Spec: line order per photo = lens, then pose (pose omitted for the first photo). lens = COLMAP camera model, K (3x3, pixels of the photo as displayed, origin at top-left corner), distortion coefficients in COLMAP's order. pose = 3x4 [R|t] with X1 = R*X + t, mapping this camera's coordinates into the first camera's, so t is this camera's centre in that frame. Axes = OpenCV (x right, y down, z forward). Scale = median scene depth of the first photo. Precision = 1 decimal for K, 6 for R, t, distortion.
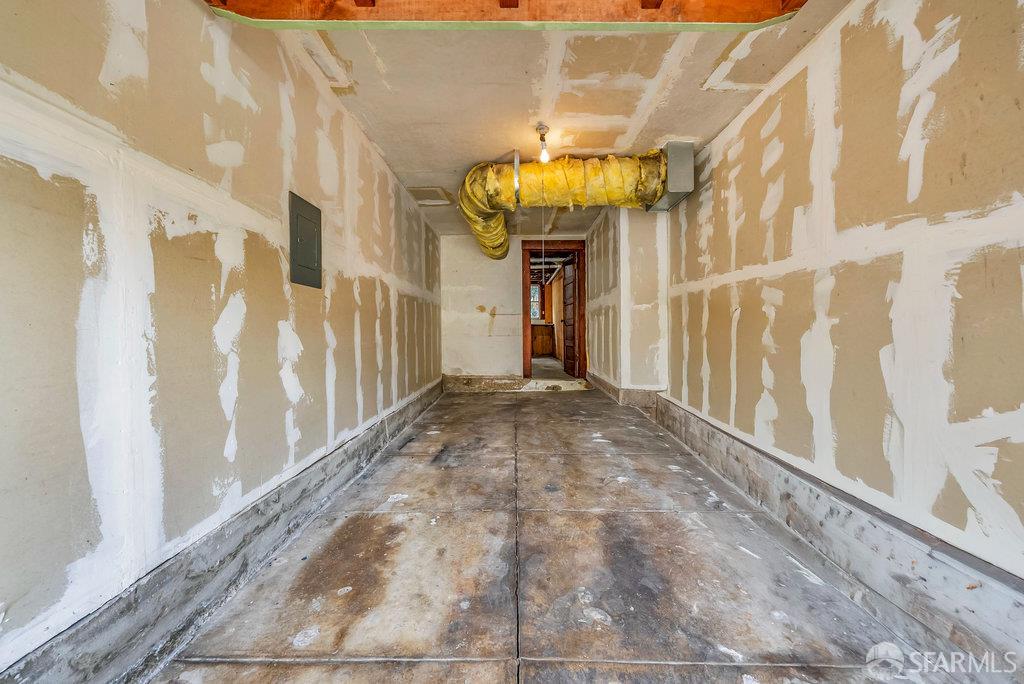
lens RADIAL K [[377.1, 0, 512.8], [0, 377.1, 339.7], [0, 0, 1]] dist [-0.001859, -0.000182]
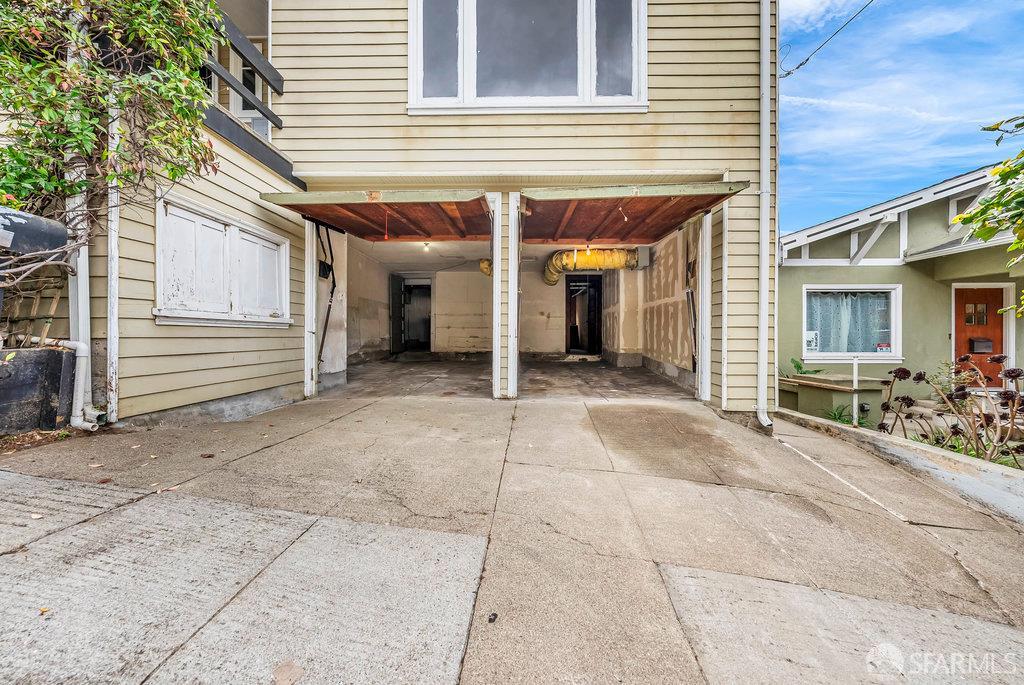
lens RADIAL K [[377.1, 0, 513.8], [0, 377.1, 340.8], [0, 0, 1]] dist [-0.001859, -0.000182]
pose [[0.999724, 0.010269, -0.021119, -0.269897], [-0.010616, 0.999809, -0.016383, 0.113352], [0.020947, 0.016603, 0.999643, -1.154497]]
